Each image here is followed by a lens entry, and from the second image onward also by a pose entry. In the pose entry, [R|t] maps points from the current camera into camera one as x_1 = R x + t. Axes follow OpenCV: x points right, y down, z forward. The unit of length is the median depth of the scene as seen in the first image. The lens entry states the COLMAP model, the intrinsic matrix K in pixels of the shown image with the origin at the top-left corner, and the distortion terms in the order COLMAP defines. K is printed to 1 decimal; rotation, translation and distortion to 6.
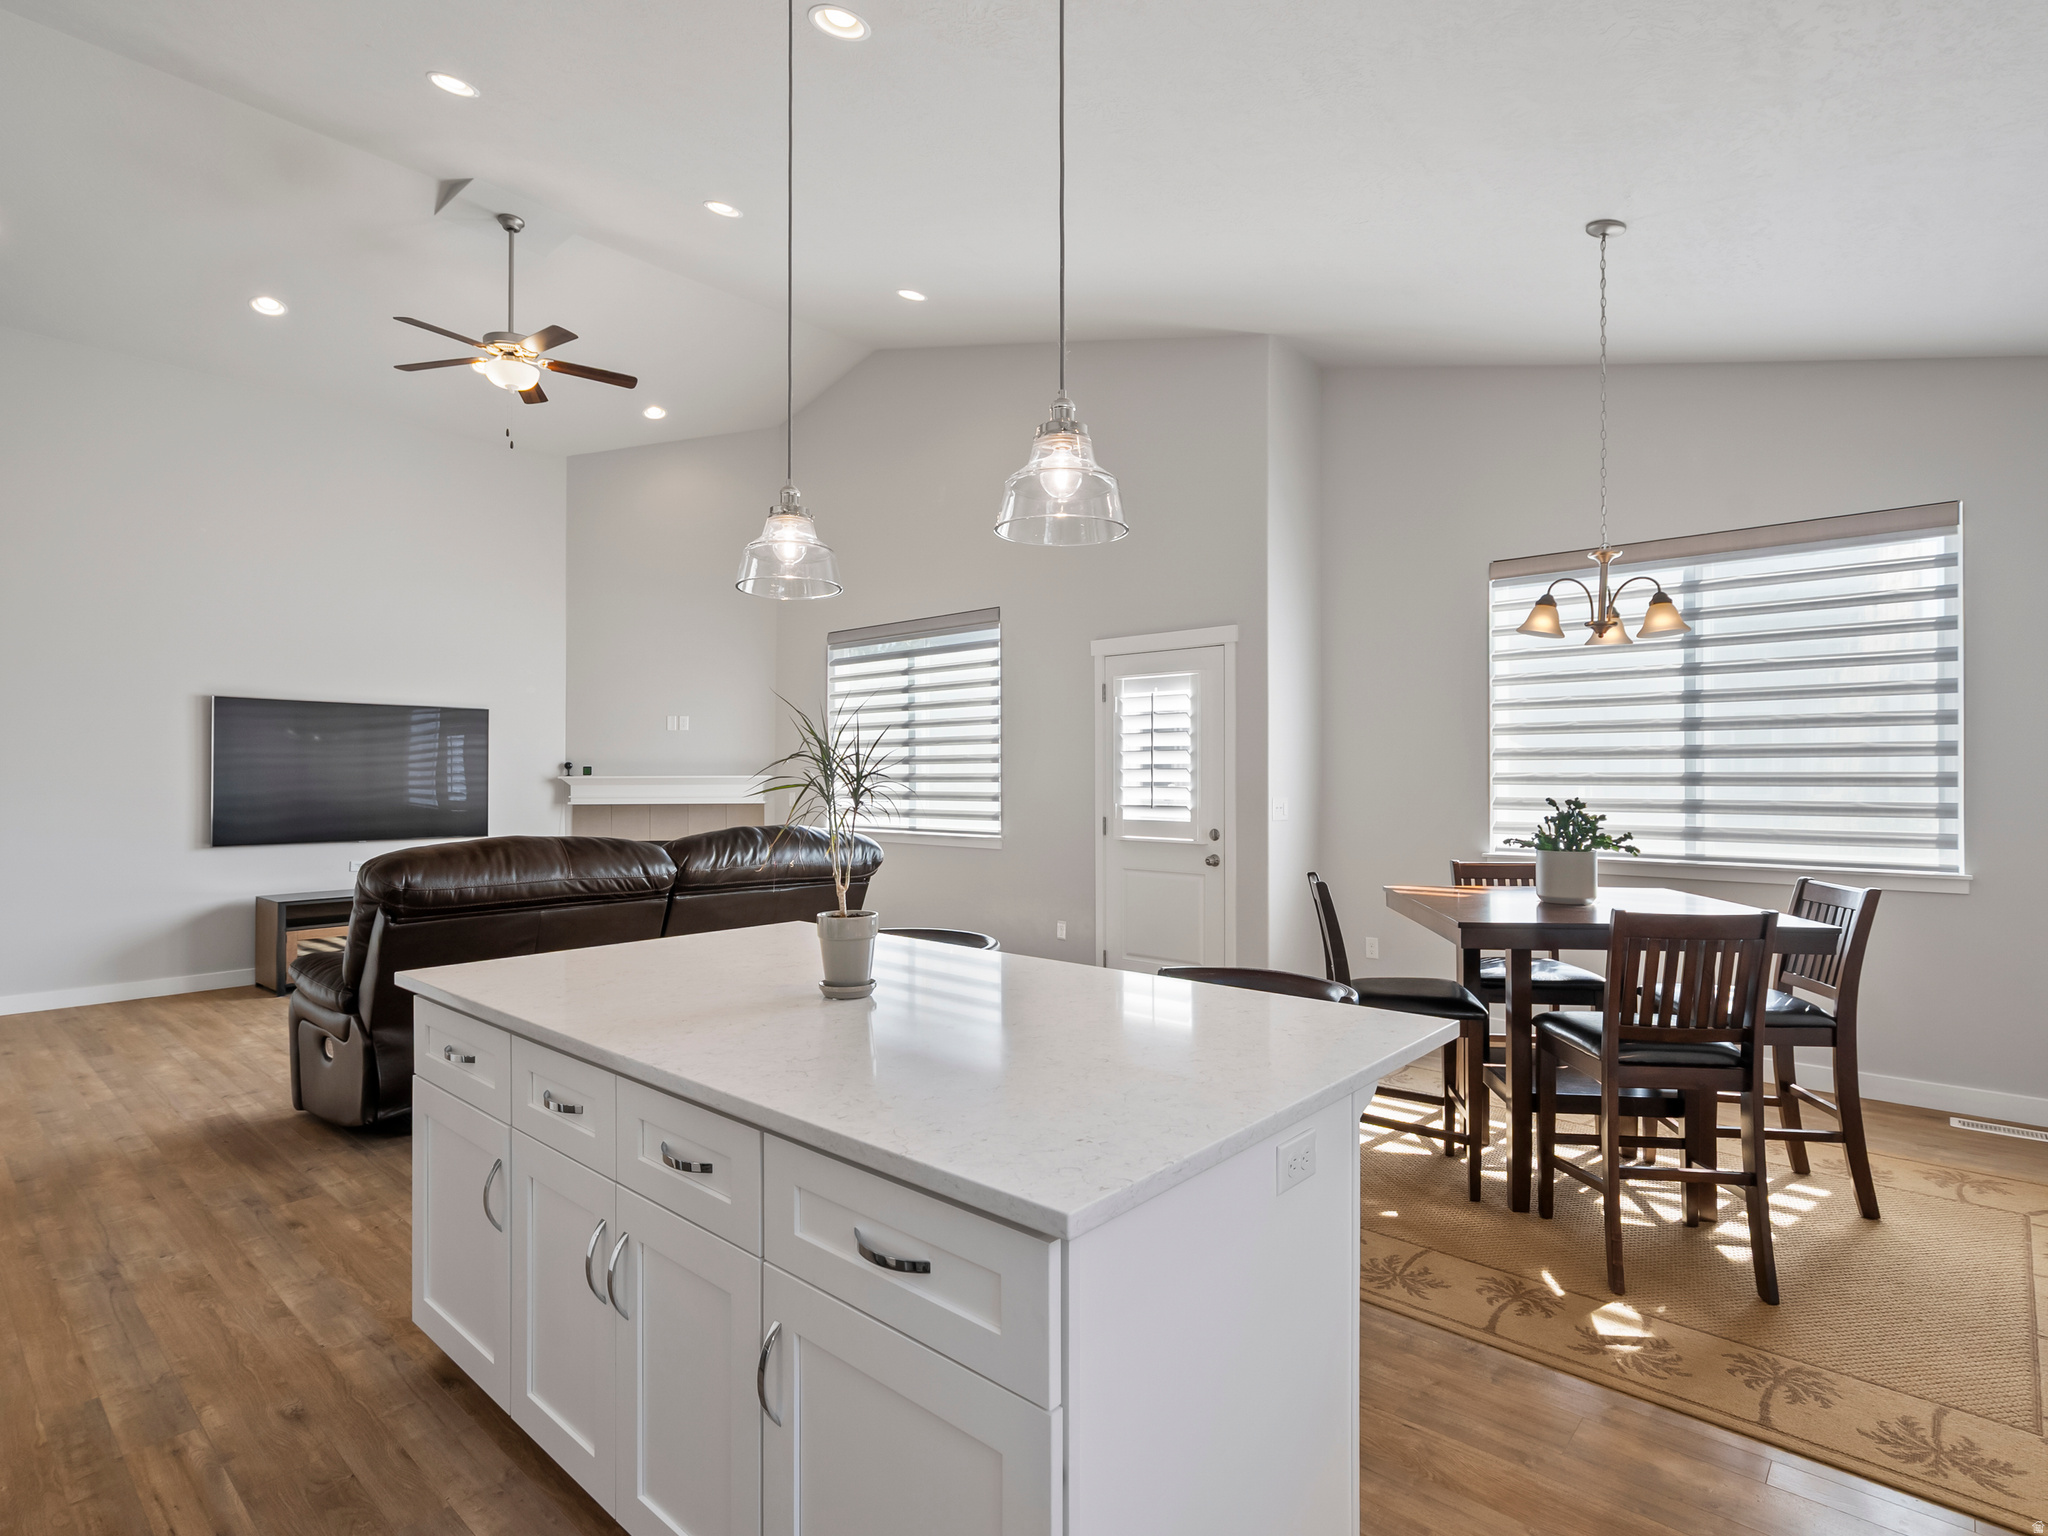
lens RADIAL K [[1071.3, 0, 1014.9], [0, 1071.3, 774.0], [0, 0, 1]] dist [-0.000605, 0.004104]
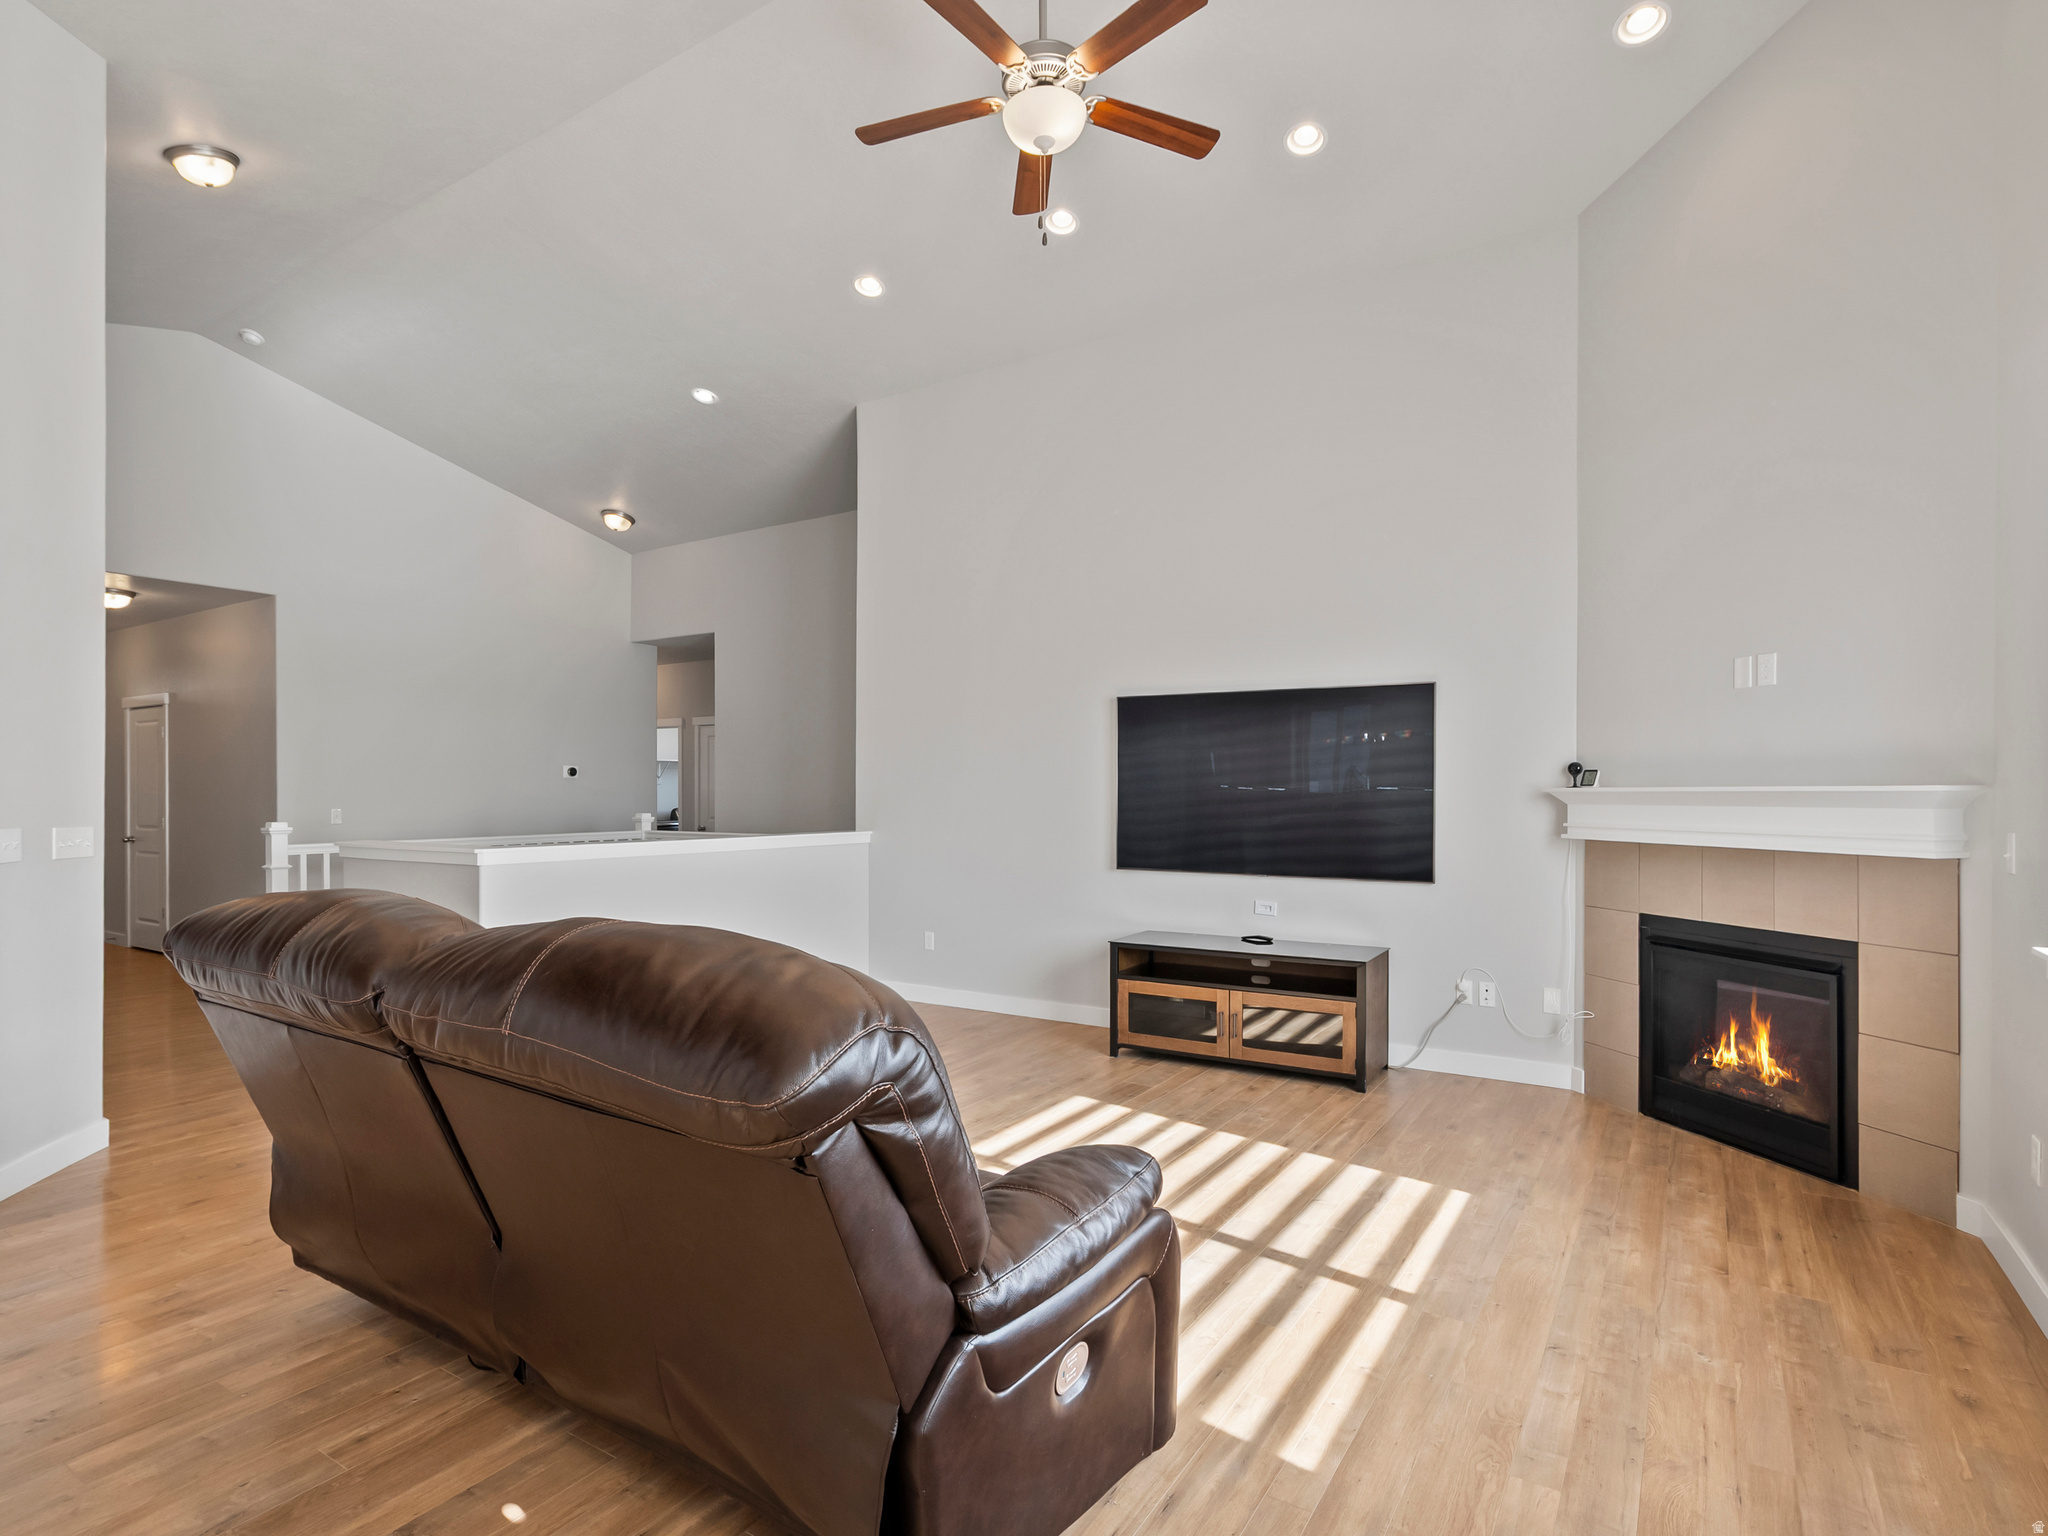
lens RADIAL K [[1071.3, 0, 1025.0], [0, 1071.3, 787.1], [0, 0, 1]] dist [-0.000605, 0.004104]
pose [[0.170974, 0.000239, -0.985276, 0.133306], [0.004815, 0.999988, 0.001079, 0.000005], [0.985264, -0.004928, 0.170971, 0.871326]]
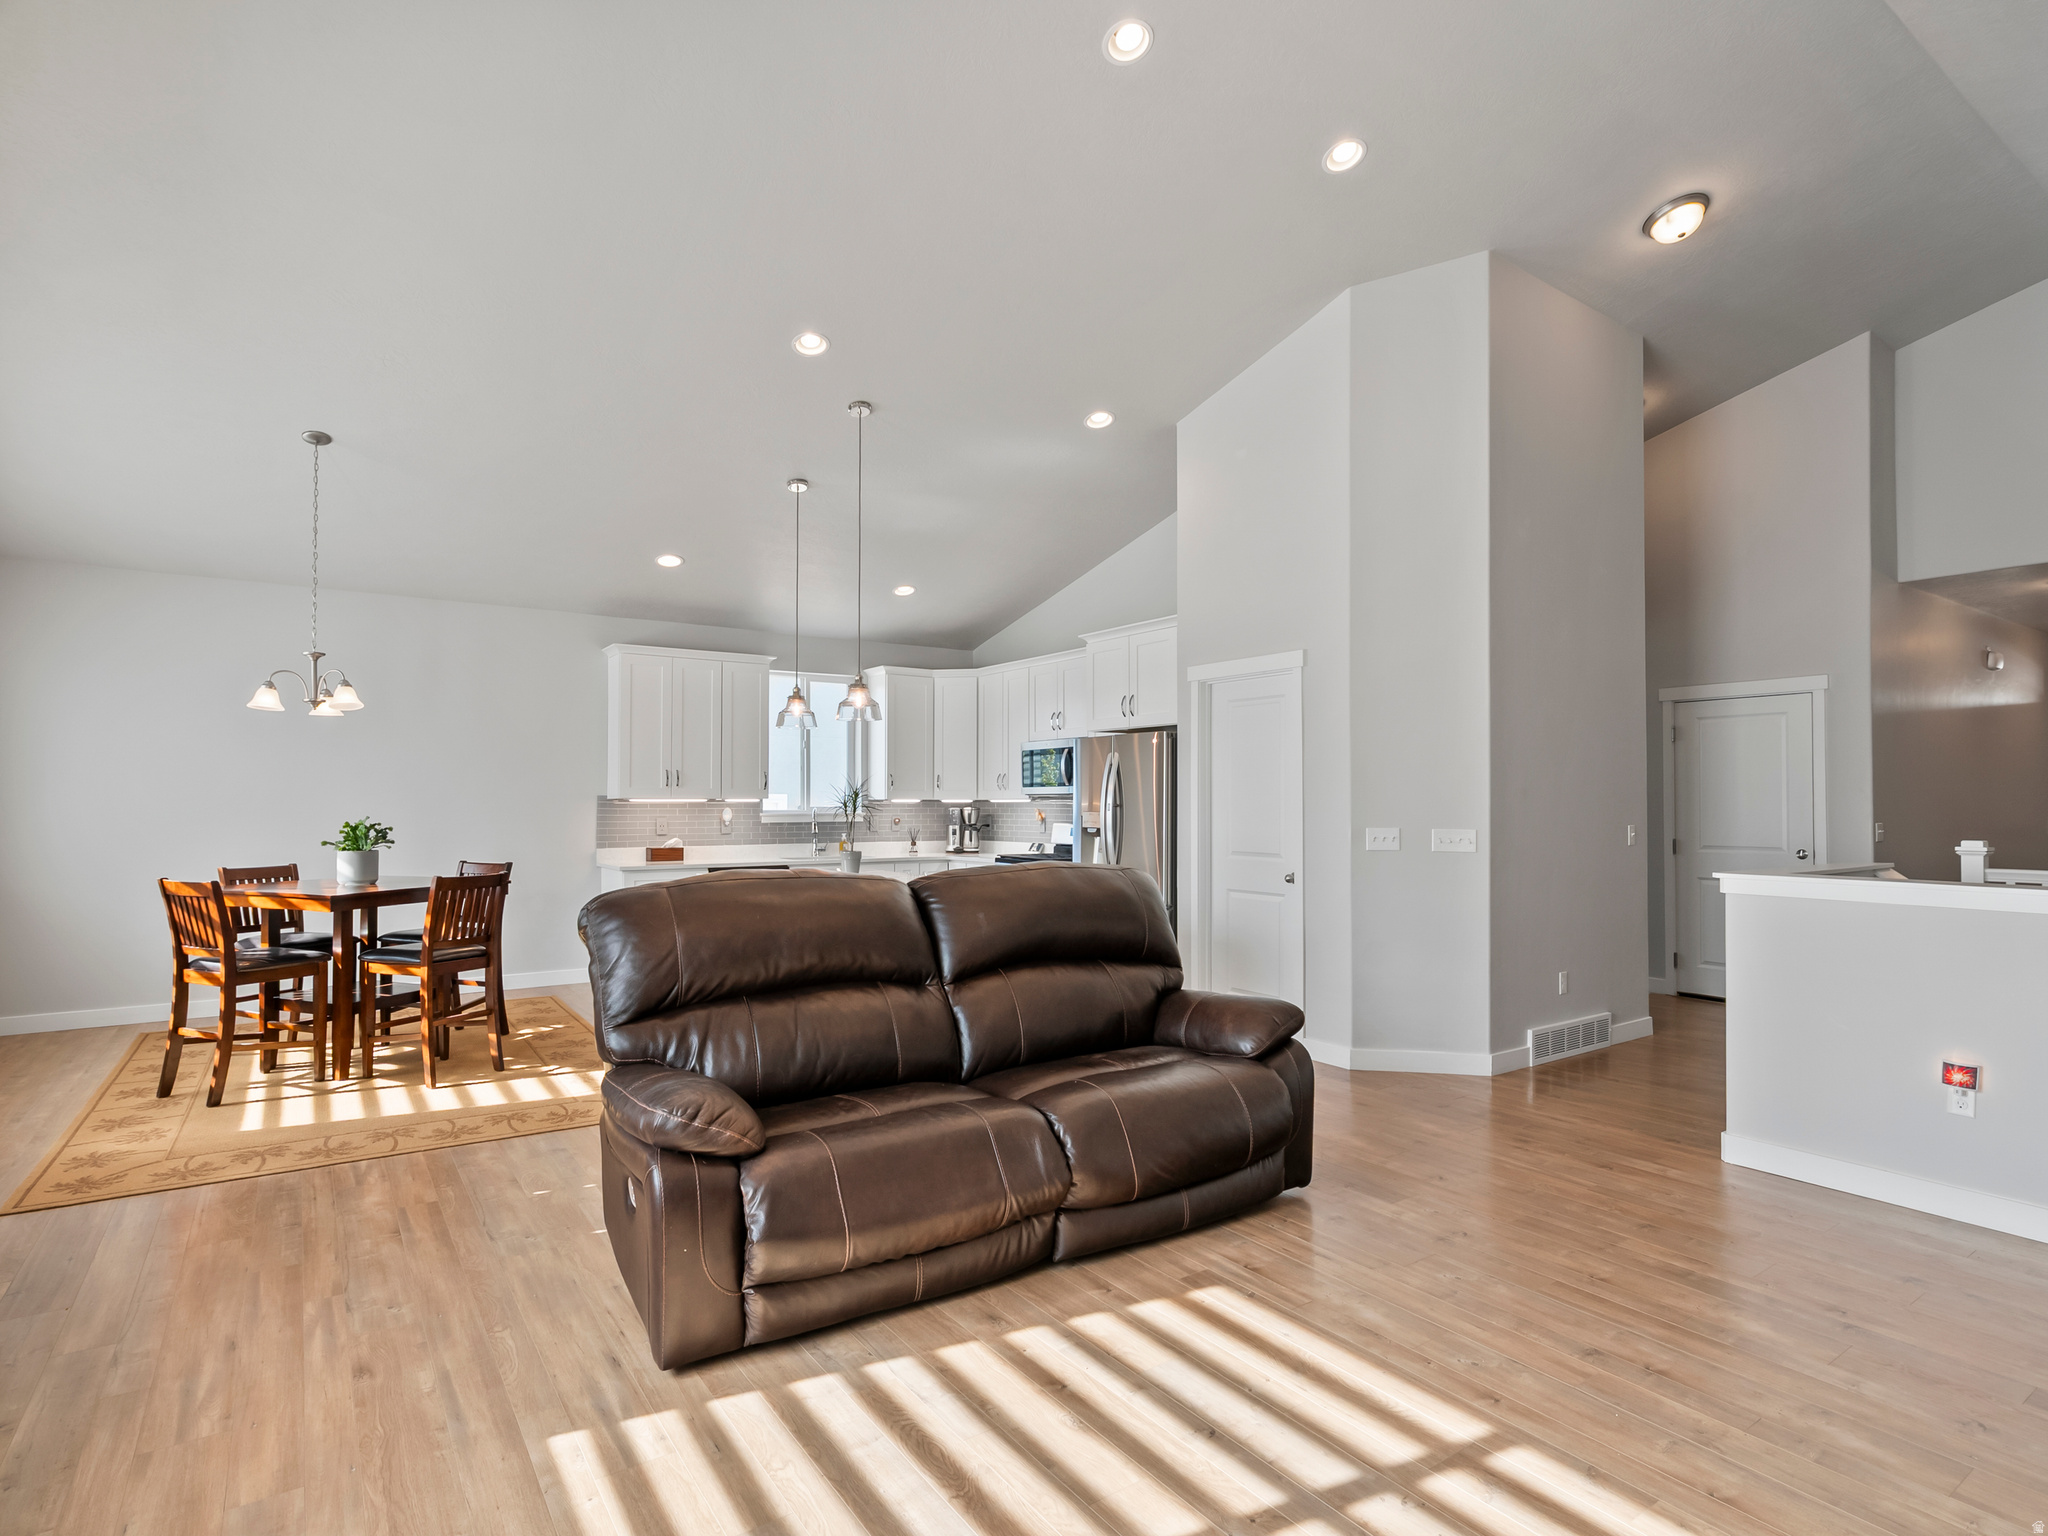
lens RADIAL K [[1071.3, 0, 1018.1], [0, 1071.3, 774.3], [0, 0, 1]] dist [-0.000605, 0.004104]
pose [[-0.972804, 0.006235, 0.231545, -0.436609], [-0.000164, 0.999619, -0.027605, 0.002202], [-0.231629, -0.026892, -0.972432, 1.348666]]
